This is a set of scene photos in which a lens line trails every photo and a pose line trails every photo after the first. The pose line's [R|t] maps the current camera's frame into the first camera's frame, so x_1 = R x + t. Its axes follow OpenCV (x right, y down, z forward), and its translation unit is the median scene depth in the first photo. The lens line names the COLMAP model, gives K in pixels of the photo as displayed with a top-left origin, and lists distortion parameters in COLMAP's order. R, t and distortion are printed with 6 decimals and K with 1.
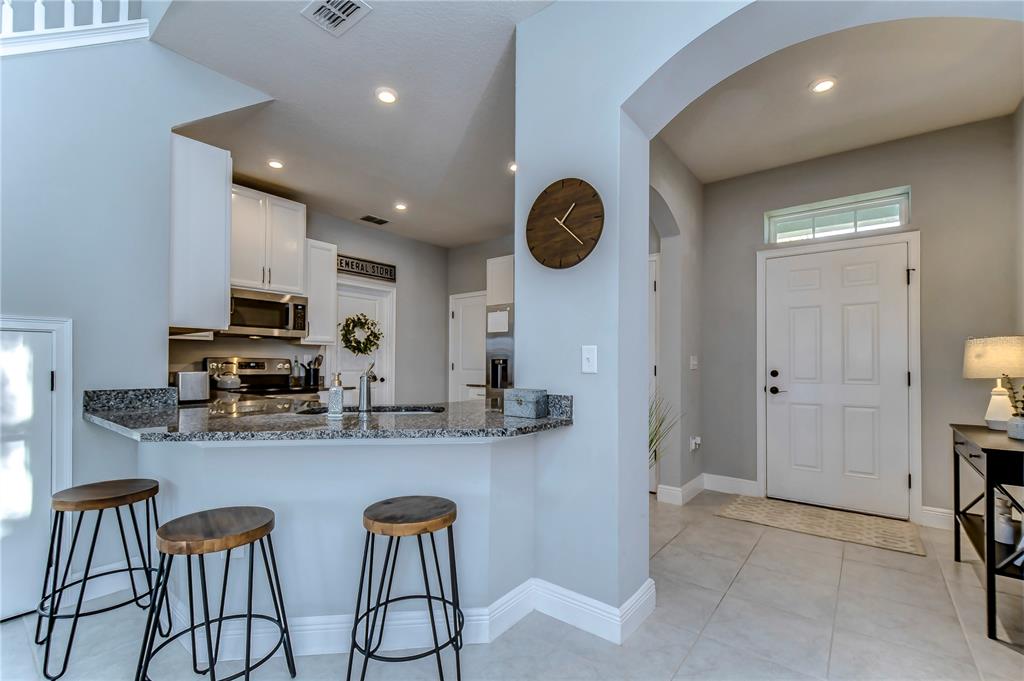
lens RADIAL K [[457.1, 0, 510.7], [0, 457.1, 363.1], [0, 0, 1]] dist [0.007676, -0.005019]
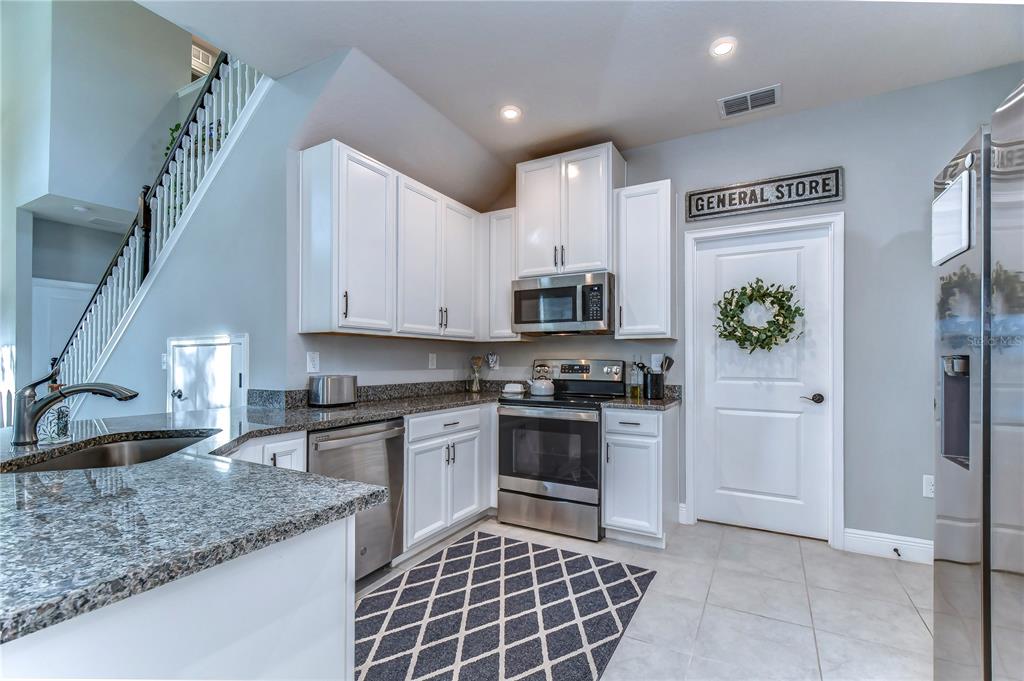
lens RADIAL K [[457.1, 0, 466.2], [0, 457.1, 357.0], [0, 0, 1]] dist [0.007676, -0.005019]
pose [[0.140036, -0.010591, -0.990090, 0.285831], [0.003078, 0.999943, -0.010261, -0.009998], [0.990142, -0.001611, 0.140061, 0.892671]]
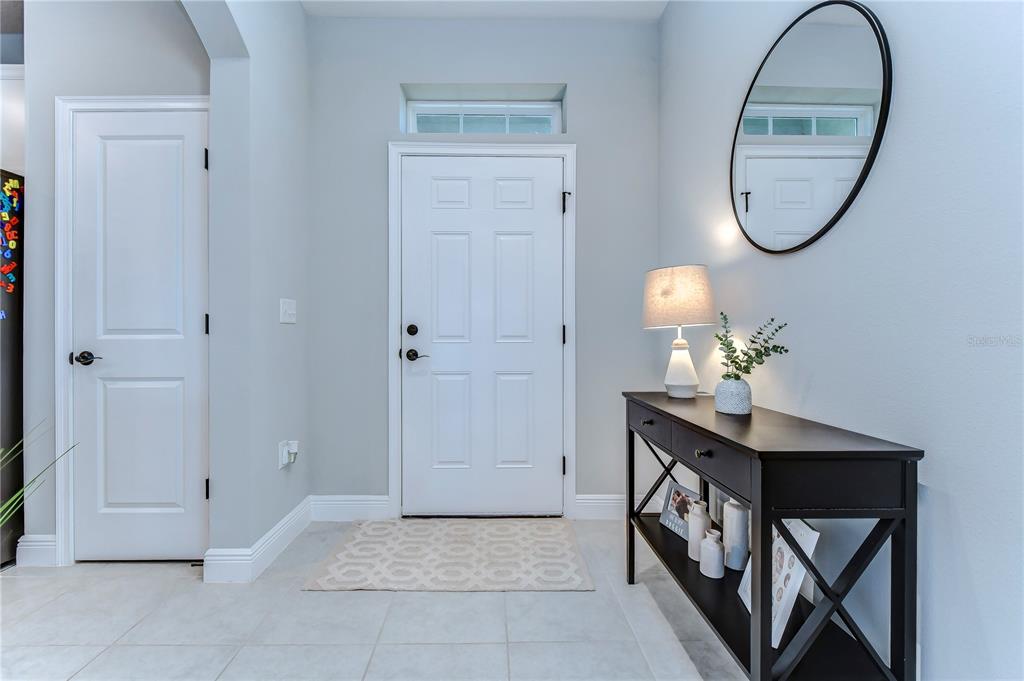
lens RADIAL K [[457.1, 0, 518.3], [0, 457.1, 335.5], [0, 0, 1]] dist [0.007676, -0.005019]
pose [[0.772088, 0.001198, 0.635514, 0.284313], [-0.001607, 0.999999, 0.000066, 0.031952], [-0.635513, -0.001072, 0.772089, 0.405187]]
